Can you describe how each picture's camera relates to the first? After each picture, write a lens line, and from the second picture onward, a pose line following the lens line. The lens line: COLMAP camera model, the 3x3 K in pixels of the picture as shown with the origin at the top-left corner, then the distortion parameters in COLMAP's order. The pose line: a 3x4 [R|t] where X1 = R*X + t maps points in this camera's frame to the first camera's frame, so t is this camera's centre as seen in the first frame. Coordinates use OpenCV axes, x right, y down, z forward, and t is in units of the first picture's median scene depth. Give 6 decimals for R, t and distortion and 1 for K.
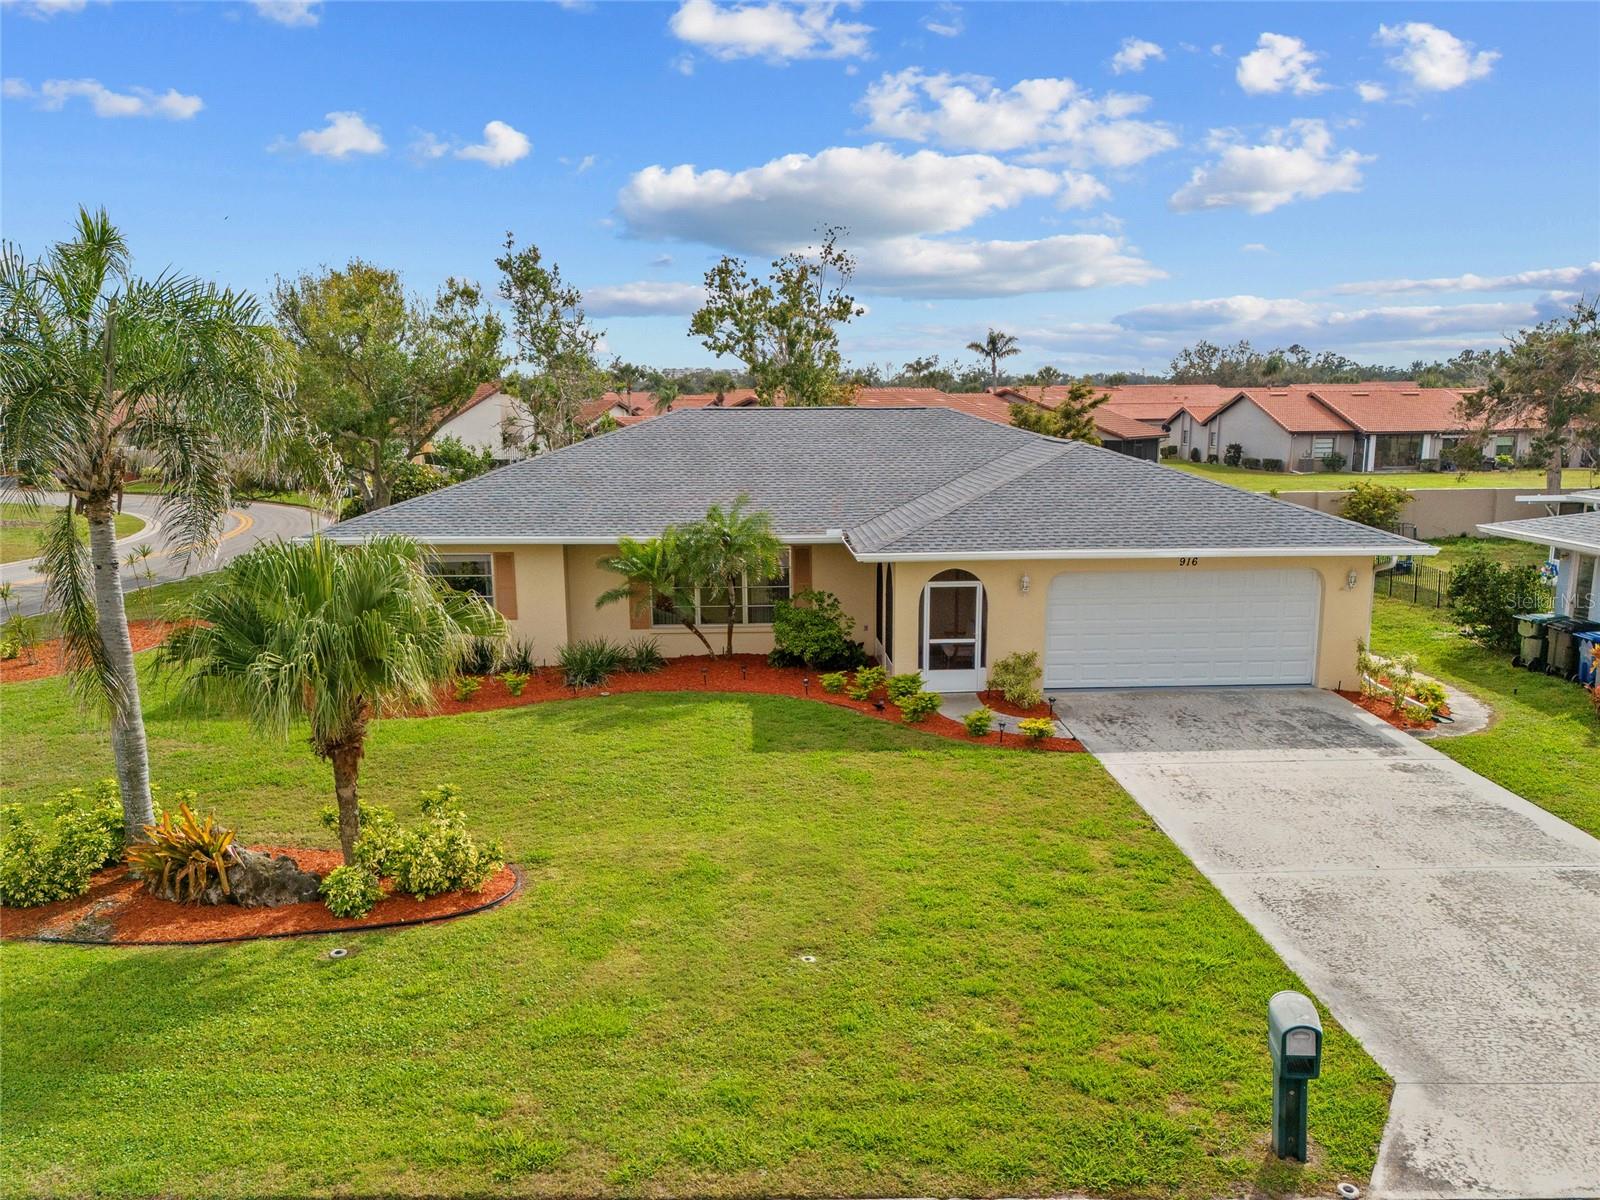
lens RADIAL K [[1339.5, 0, 825.0], [0, 1339.5, 649.2], [0, 0, 1]] dist [0.051801, -0.008147]
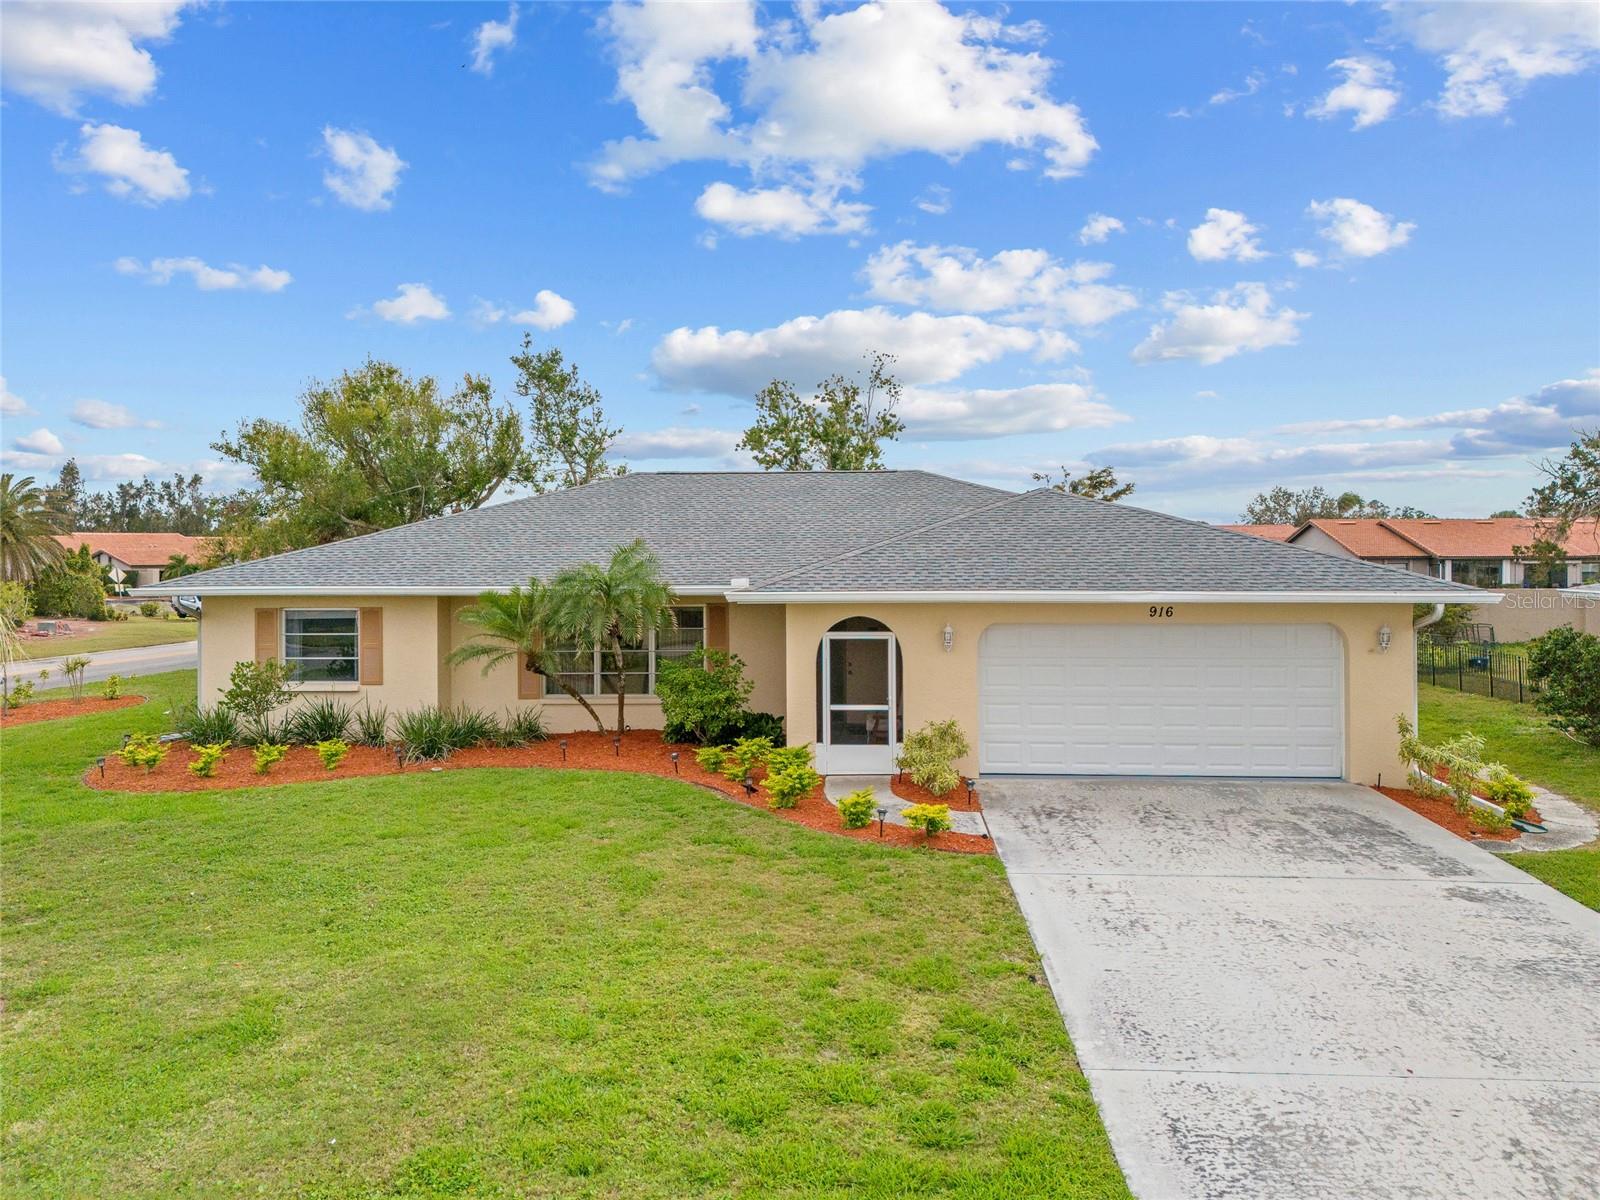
lens RADIAL K [[1170.7, 0, 800.8], [0, 1170.7, 527.3], [0, 0, 1]] dist [0.069858, -0.047567]
pose [[0.992146, -0.005257, -0.124976, 0.151711], [-0.020608, 0.978594, -0.204766, 0.032656], [0.123377, 0.205733, 0.970800, 0.303472]]
